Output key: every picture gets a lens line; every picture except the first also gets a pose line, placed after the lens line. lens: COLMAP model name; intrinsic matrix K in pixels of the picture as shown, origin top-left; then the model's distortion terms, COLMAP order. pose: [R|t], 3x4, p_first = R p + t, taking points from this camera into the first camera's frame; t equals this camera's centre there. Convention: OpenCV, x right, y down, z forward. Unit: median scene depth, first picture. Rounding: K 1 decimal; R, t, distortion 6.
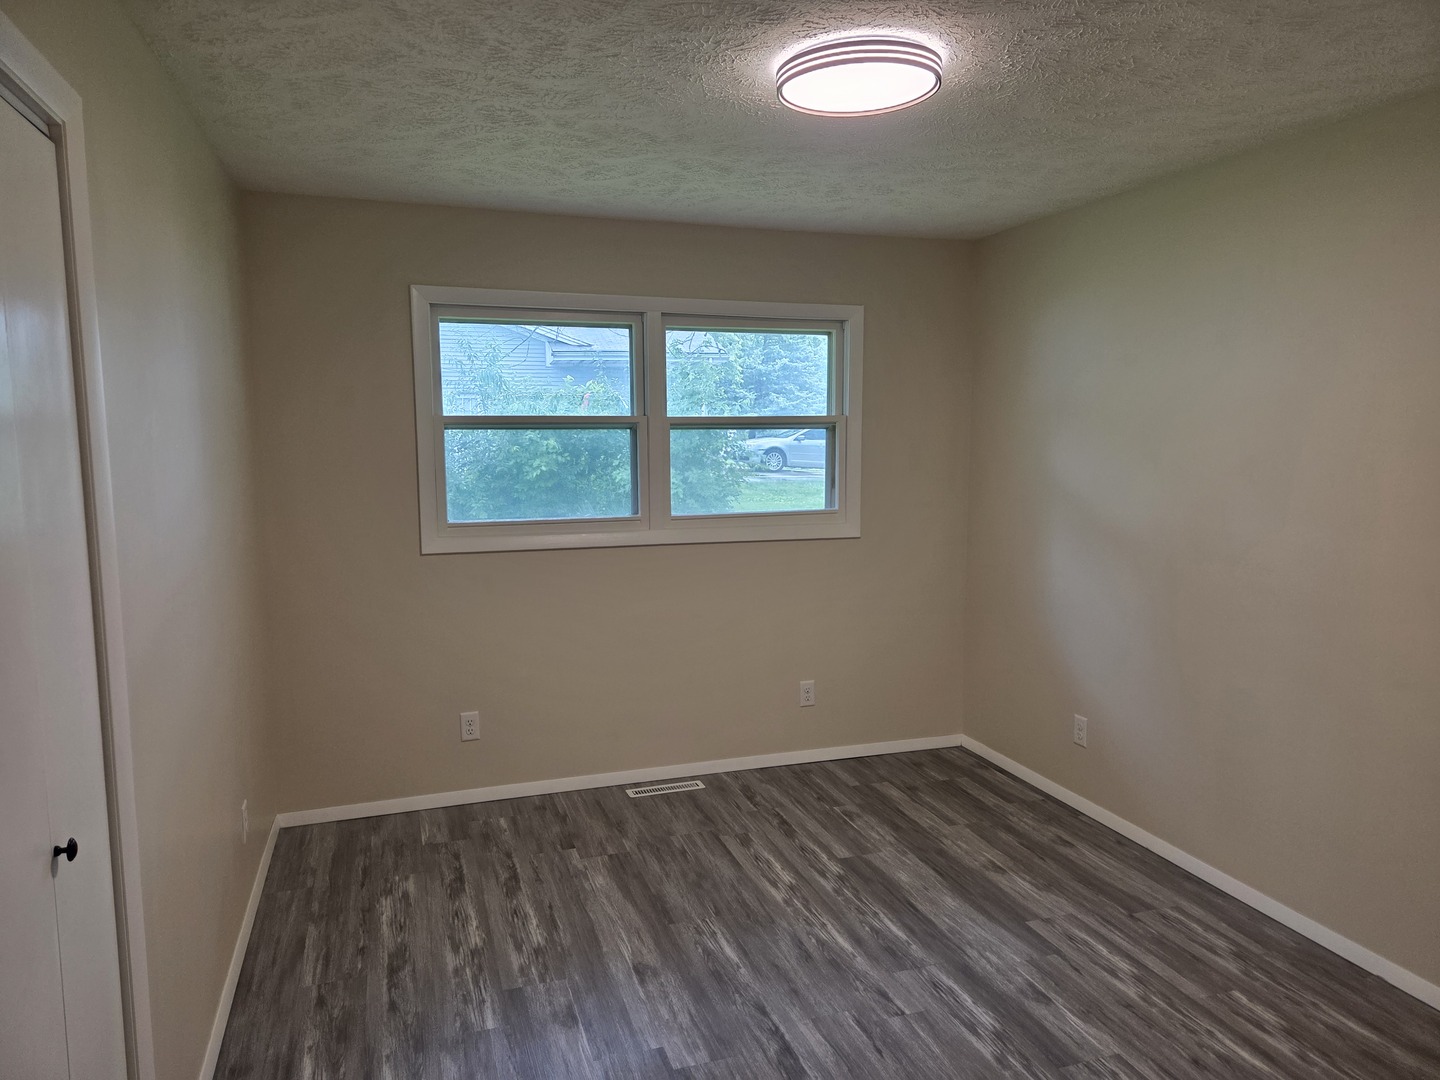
lens RADIAL K [[991.8, 0, 698.2], [0, 991.8, 532.6], [0, 0, 1]] dist [0.072078, -0.051182]
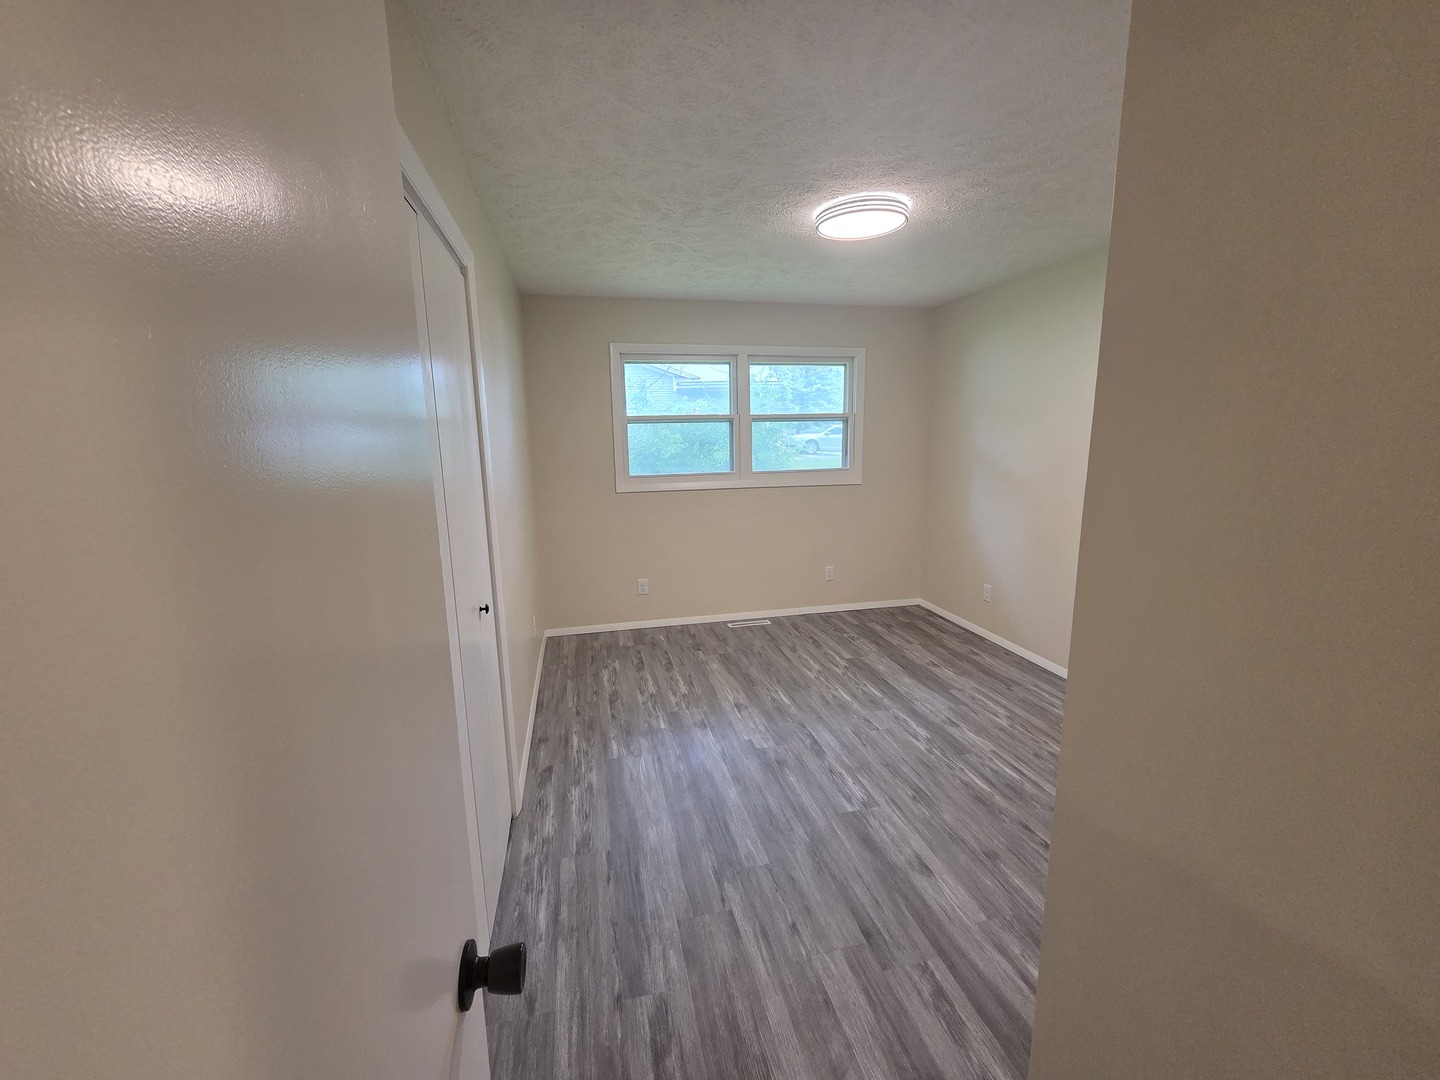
lens RADIAL K [[598.6, 0, 706.6], [0, 598.6, 536.5], [0, 0, 1]] dist [0.008754, 0.000051]
pose [[0.995471, 0.003954, -0.094988, -0.010572], [0.002963, 0.997359, 0.072570, 0.031065], [0.095024, -0.072523, 0.992830, -0.112911]]
